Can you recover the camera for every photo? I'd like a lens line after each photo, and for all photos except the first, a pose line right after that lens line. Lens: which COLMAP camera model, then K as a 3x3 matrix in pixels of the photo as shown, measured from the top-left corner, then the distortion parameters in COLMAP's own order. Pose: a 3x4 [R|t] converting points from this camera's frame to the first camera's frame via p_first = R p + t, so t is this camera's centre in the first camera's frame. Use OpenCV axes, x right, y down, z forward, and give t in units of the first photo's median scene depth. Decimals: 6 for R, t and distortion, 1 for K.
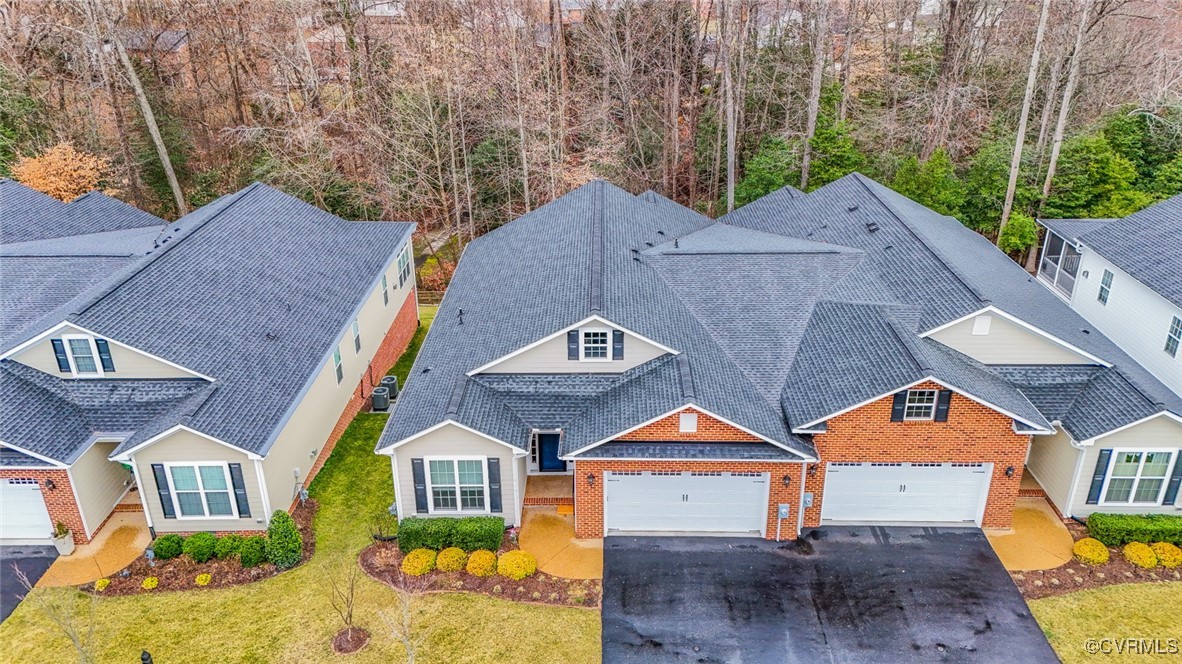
lens RADIAL K [[856.1, 0, 591.0], [0, 856.1, 332.0], [0, 0, 1]] dist [0.096795, -0.101498]
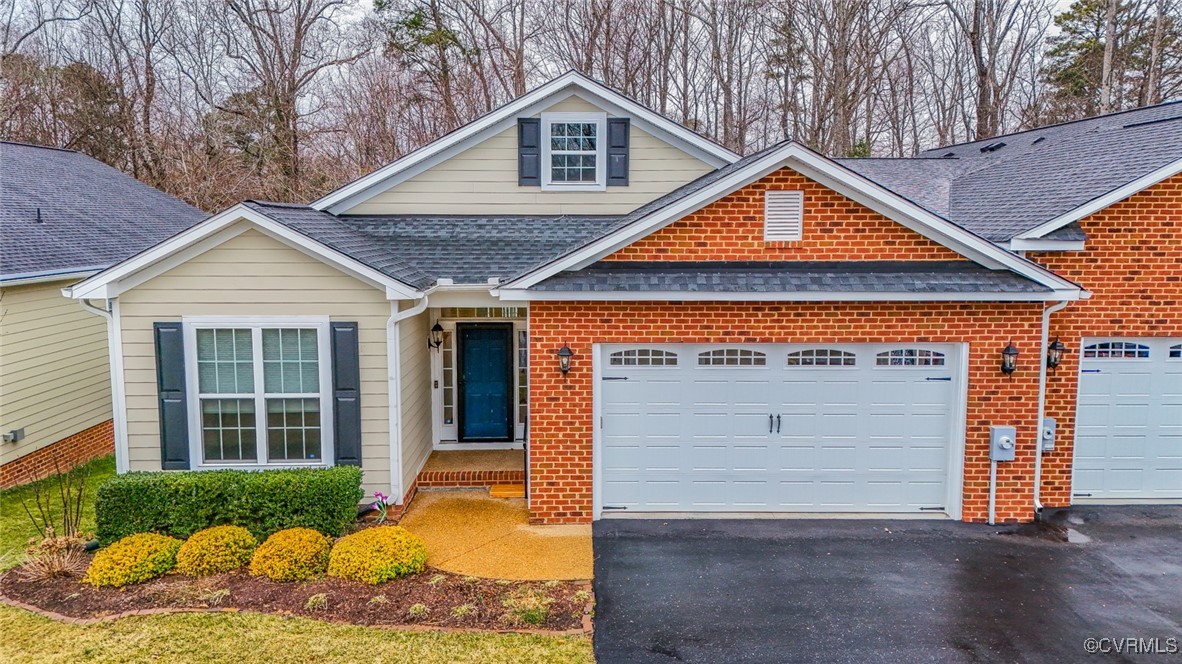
lens RADIAL K [[883.3, 0, 594.3], [0, 883.3, 332.4], [0, 0, 1]] dist [0.044167, 0.001306]
pose [[0.999237, 0.005225, 0.038711, -0.002262], [0.006875, 0.952016, -0.305972, 0.289716], [-0.038452, 0.306004, 0.951253, 0.556137]]
